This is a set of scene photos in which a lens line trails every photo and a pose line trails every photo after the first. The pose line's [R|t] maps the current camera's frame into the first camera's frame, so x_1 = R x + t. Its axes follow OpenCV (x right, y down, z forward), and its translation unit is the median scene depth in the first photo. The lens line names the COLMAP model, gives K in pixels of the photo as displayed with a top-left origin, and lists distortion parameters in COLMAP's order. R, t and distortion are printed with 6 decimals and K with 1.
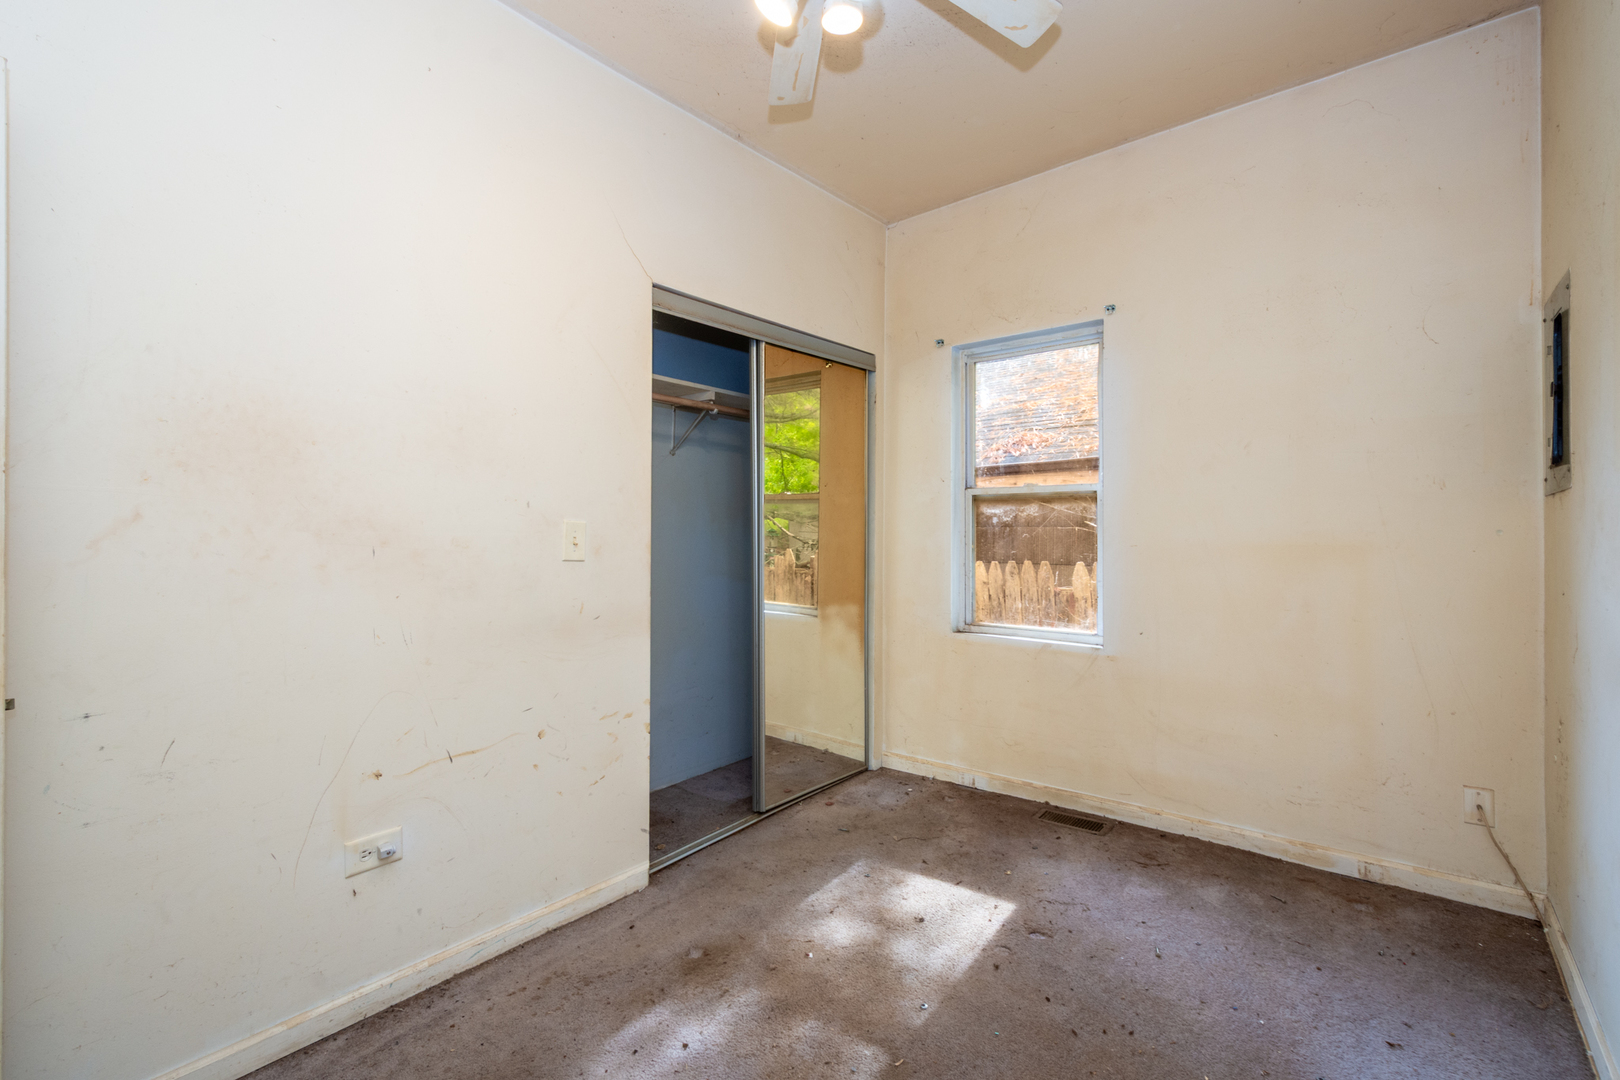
lens RADIAL K [[708.4, 0, 820.2], [0, 708.4, 534.2], [0, 0, 1]] dist [0.008876, -0.002262]
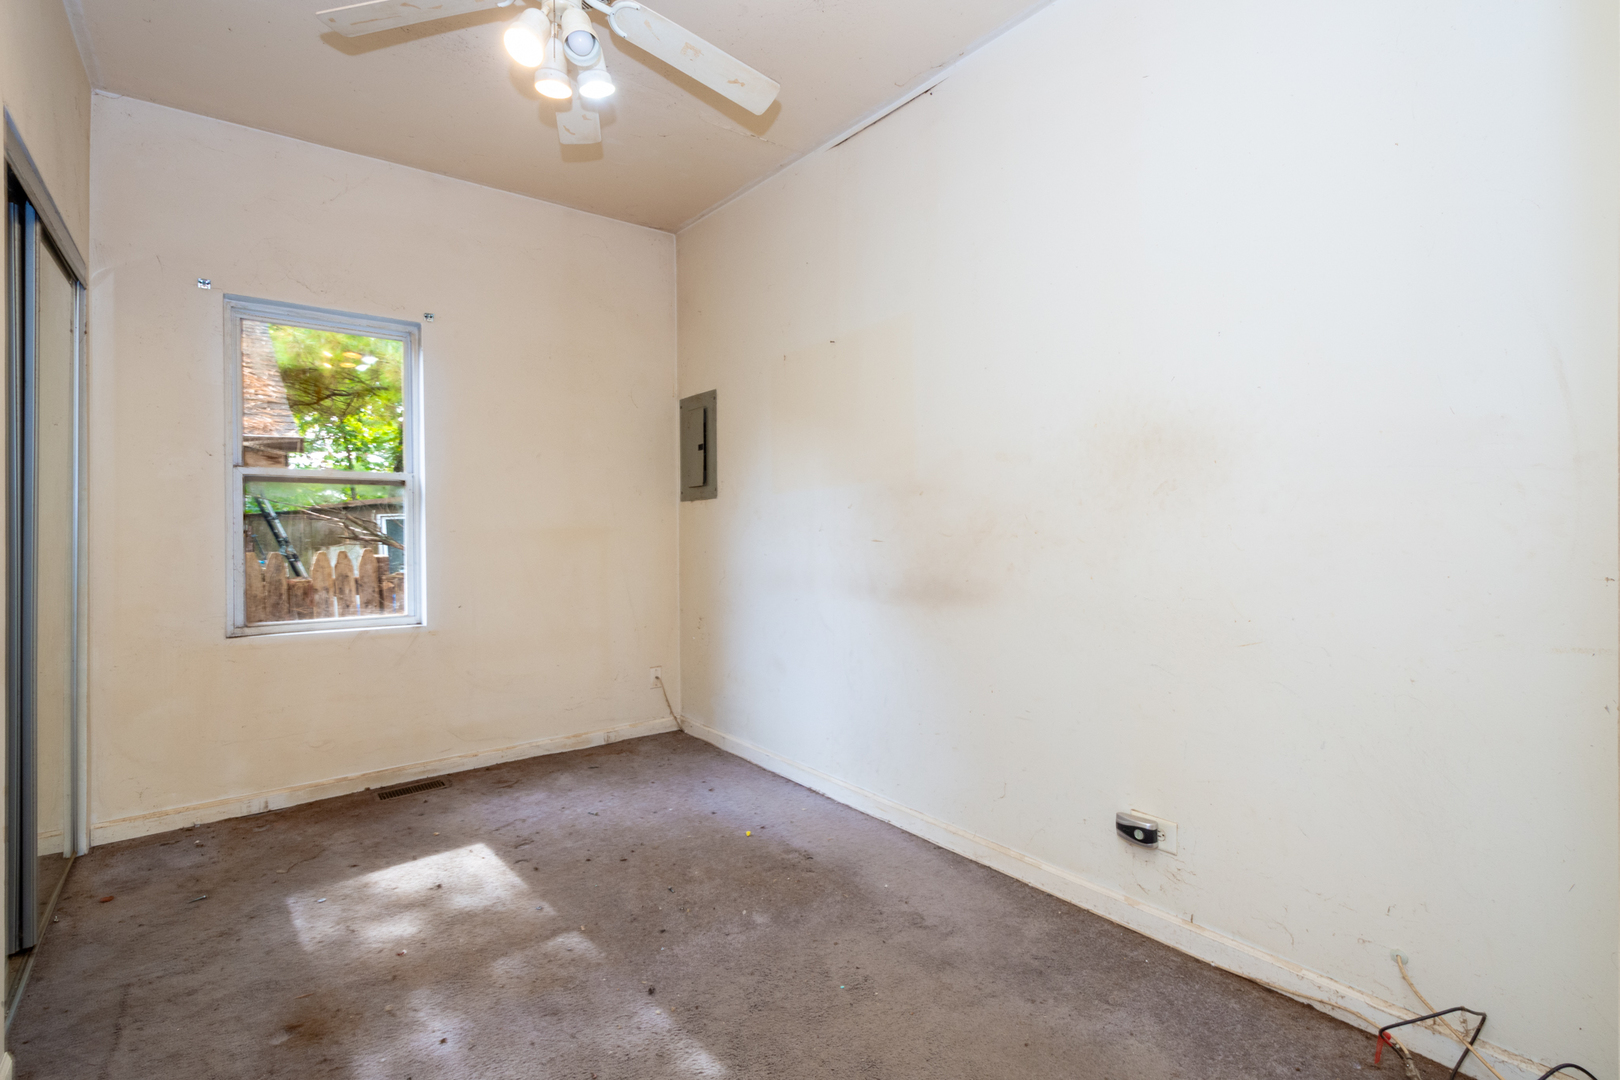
lens RADIAL K [[708.4, 0, 827.1], [0, 708.4, 530.8], [0, 0, 1]] dist [0.008876, -0.002262]
pose [[0.243084, -0.007165, 0.969979, -0.557680], [0.001583, 0.999974, 0.006990, 0.008865], [-0.970004, -0.000163, 0.243089, 0.142811]]
